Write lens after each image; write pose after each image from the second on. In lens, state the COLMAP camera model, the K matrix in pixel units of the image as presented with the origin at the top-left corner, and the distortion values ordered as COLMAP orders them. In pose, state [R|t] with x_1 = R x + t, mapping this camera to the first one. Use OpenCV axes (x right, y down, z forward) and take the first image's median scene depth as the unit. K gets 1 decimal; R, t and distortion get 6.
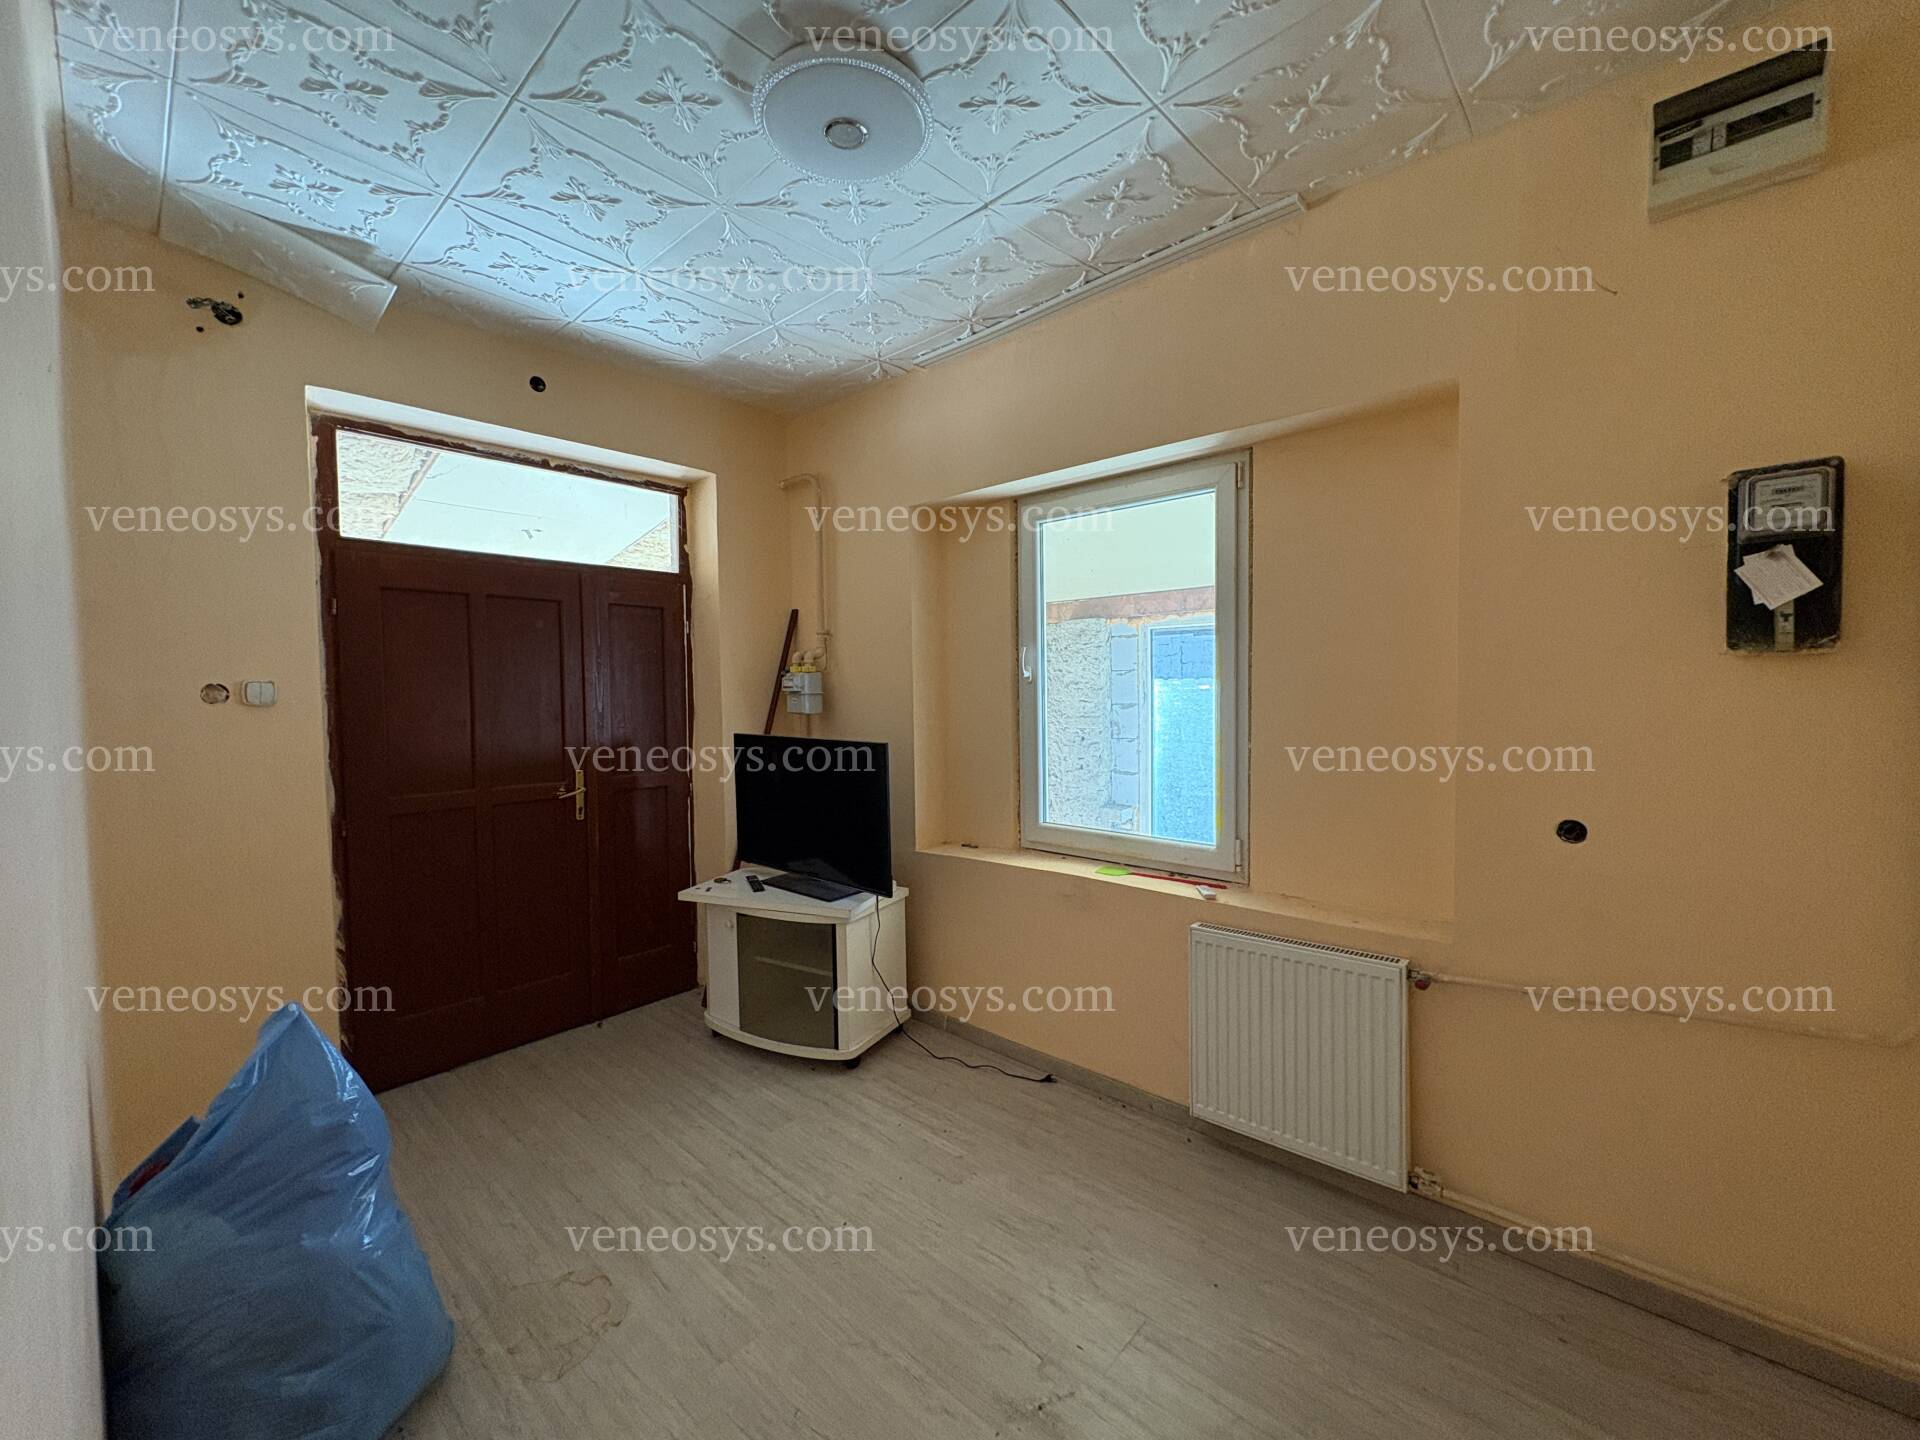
lens RADIAL K [[769.1, 0, 960.0], [0, 769.1, 720.0], [0, 0, 1]] dist [0.000799, 0.000204]
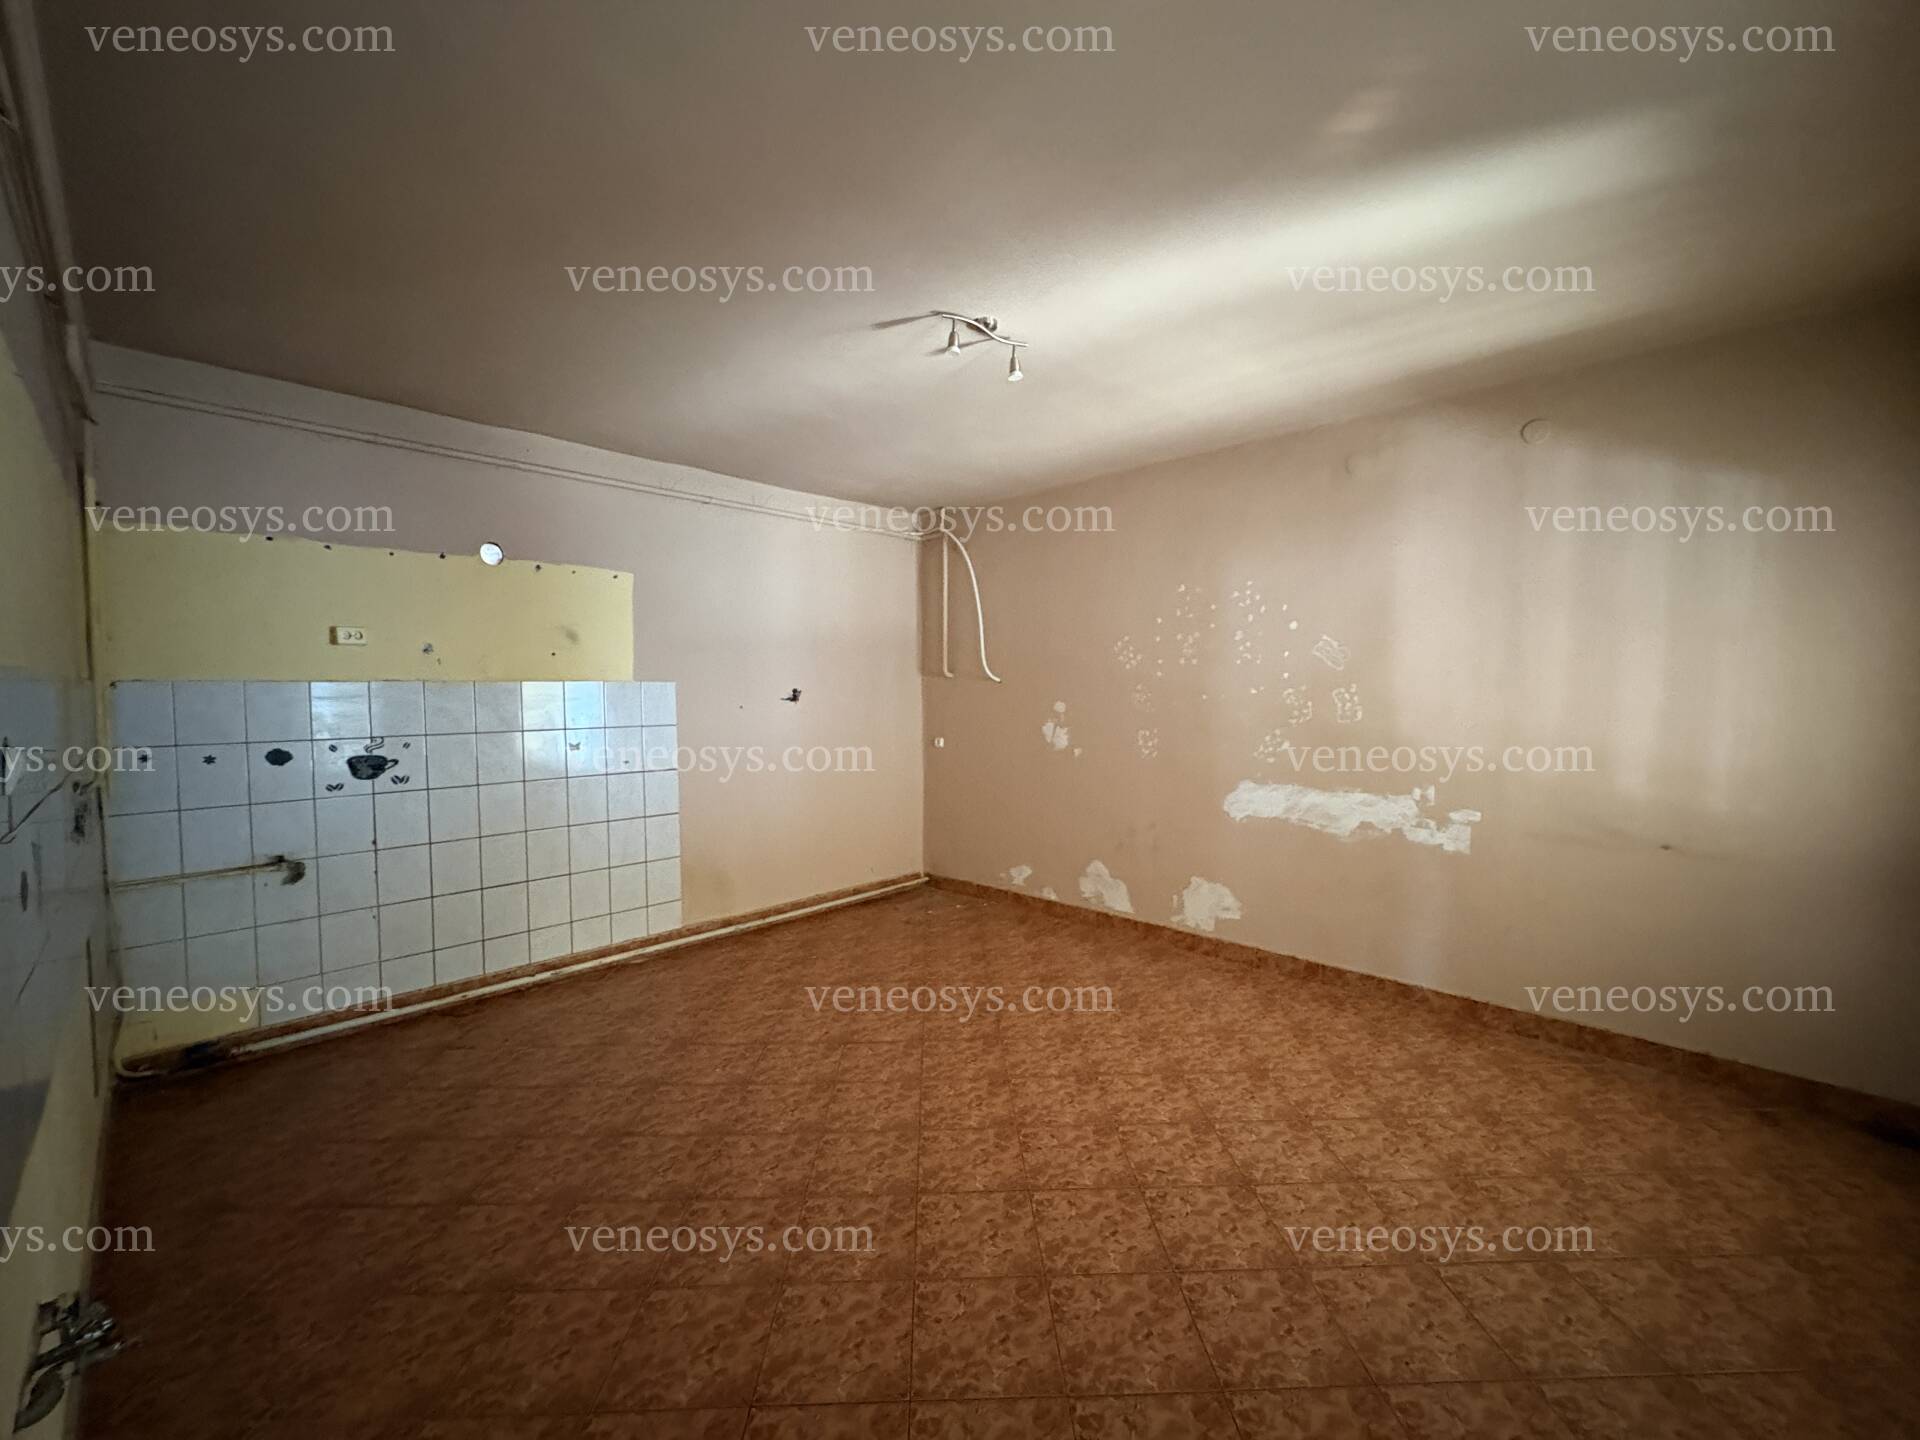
lens RADIAL K [[769.1, 0, 960.0], [0, 769.1, 720.0], [0, 0, 1]] dist [0.000799, 0.000204]
pose [[0.999999, 0.000782, 0.000779, -0.937504], [-0.000782, 1.000000, -0.000076, 0.000593], [-0.000779, 0.000076, 1.000000, 0.000050]]
